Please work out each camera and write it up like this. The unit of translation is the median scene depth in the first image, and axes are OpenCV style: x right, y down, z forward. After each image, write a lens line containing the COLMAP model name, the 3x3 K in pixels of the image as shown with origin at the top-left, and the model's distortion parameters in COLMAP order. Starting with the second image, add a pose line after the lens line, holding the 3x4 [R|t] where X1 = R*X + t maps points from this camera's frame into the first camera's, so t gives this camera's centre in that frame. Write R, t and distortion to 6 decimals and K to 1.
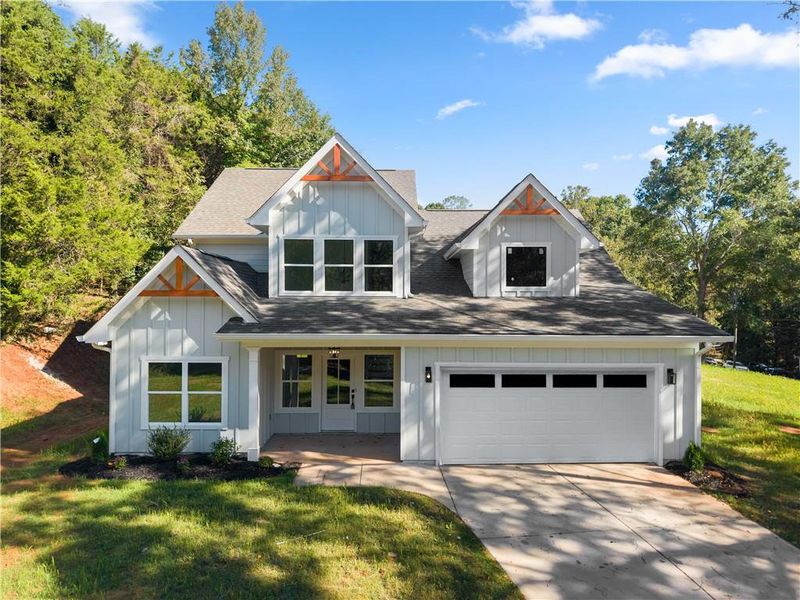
lens RADIAL K [[553.5, 0, 408.0], [0, 553.5, 299.5], [0, 0, 1]] dist [0.004984, -0.002271]
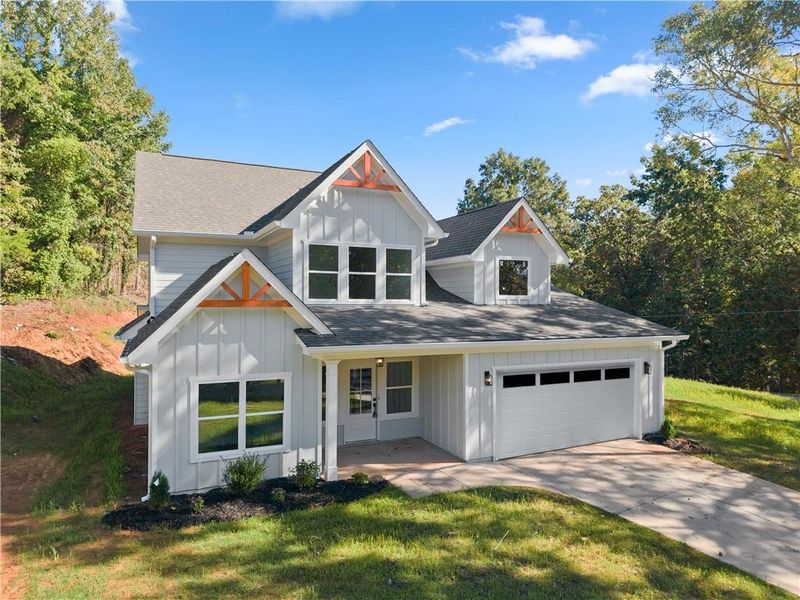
lens RADIAL K [[553.5, 0, 408.0], [0, 553.5, 299.5], [0, 0, 1]] dist [0.004984, -0.002271]
pose [[0.899650, 0.000782, 0.436612, -0.574149], [-0.001343, 0.999999, 0.000976, -0.019008], [-0.436611, -0.001464, 0.899649, 0.091190]]
